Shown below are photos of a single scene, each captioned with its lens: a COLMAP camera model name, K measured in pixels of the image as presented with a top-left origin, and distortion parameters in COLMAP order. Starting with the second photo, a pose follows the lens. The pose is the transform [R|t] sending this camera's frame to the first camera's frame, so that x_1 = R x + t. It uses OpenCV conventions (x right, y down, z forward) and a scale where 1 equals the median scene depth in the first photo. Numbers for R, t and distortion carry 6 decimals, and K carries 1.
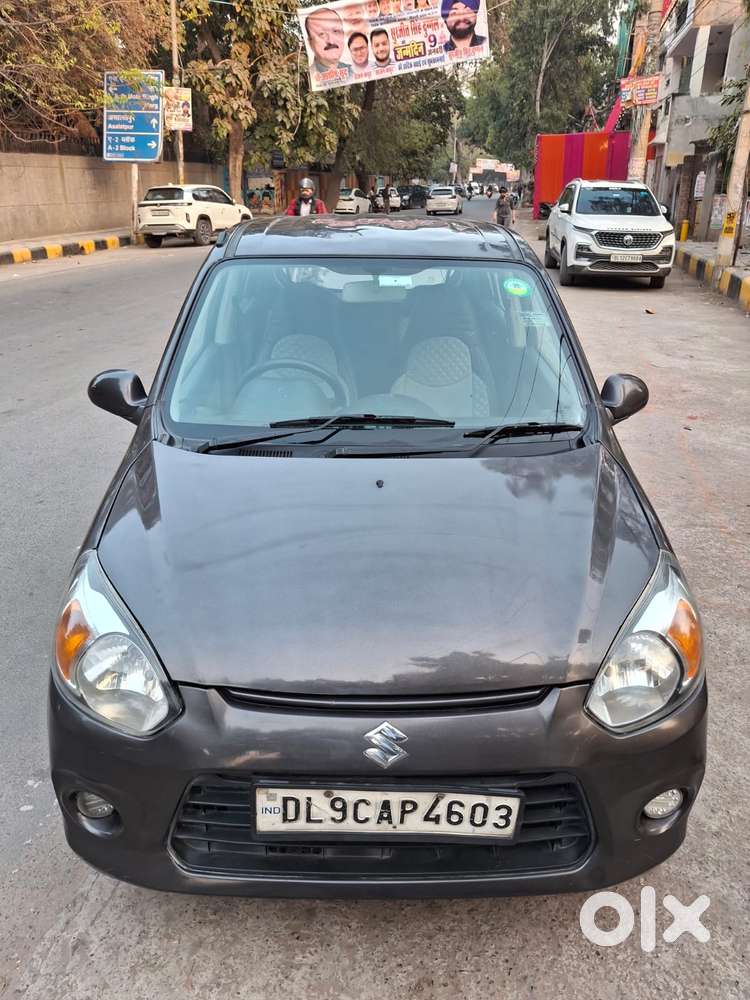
lens RADIAL K [[751.2, 0, 374.3], [0, 751.2, 506.6], [0, 0, 1]] dist [-0.004164, -0.011011]
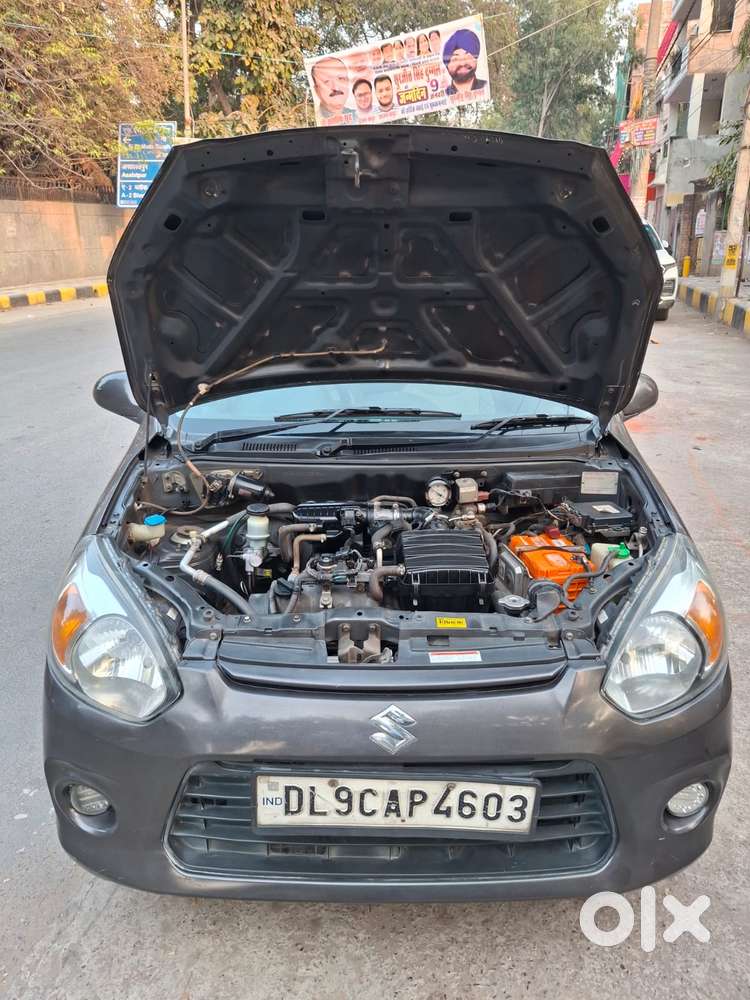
lens RADIAL K [[751.2, 0, 367.7], [0, 751.2, 495.9], [0, 0, 1]] dist [-0.004164, -0.011011]
pose [[0.999808, -0.006685, -0.018440, 0.002004], [0.005464, 0.997839, -0.065473, 0.058959], [0.018838, 0.065359, 0.997684, 0.022144]]
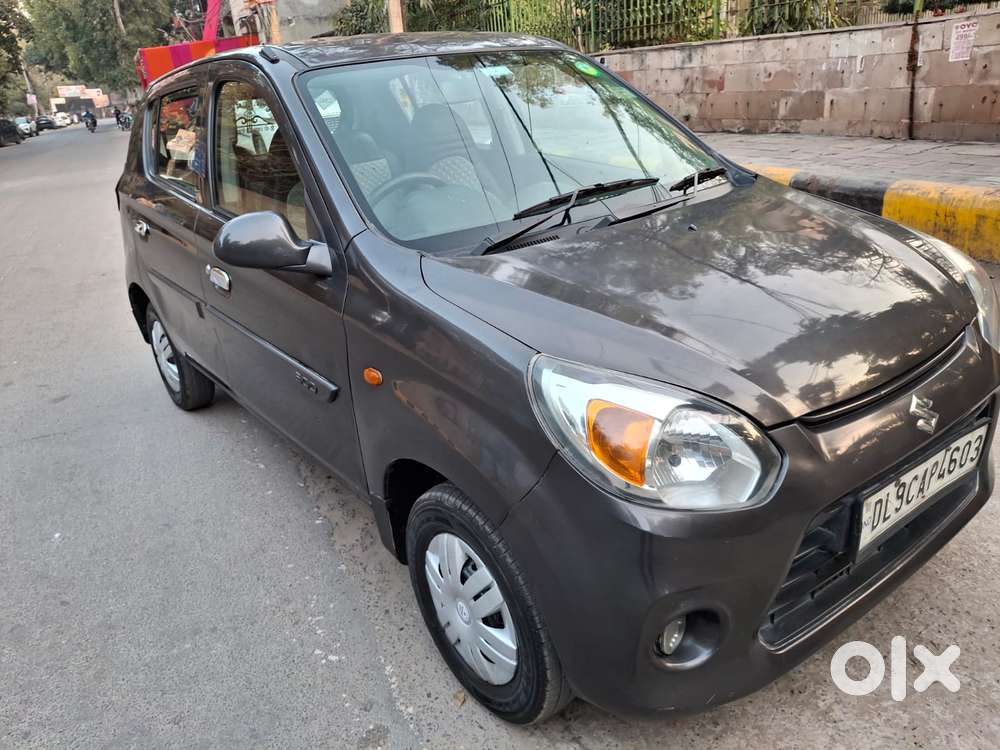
lens RADIAL K [[751.2, 0, 496.6], [0, 751.2, 380.4], [0, 0, 1]] dist [-0.004164, -0.011011]
pose [[0.805733, -0.303021, 0.508894, -0.666870], [0.323830, 0.944801, 0.049860, 0.023350], [-0.495912, 0.124621, 0.859384, 0.275294]]
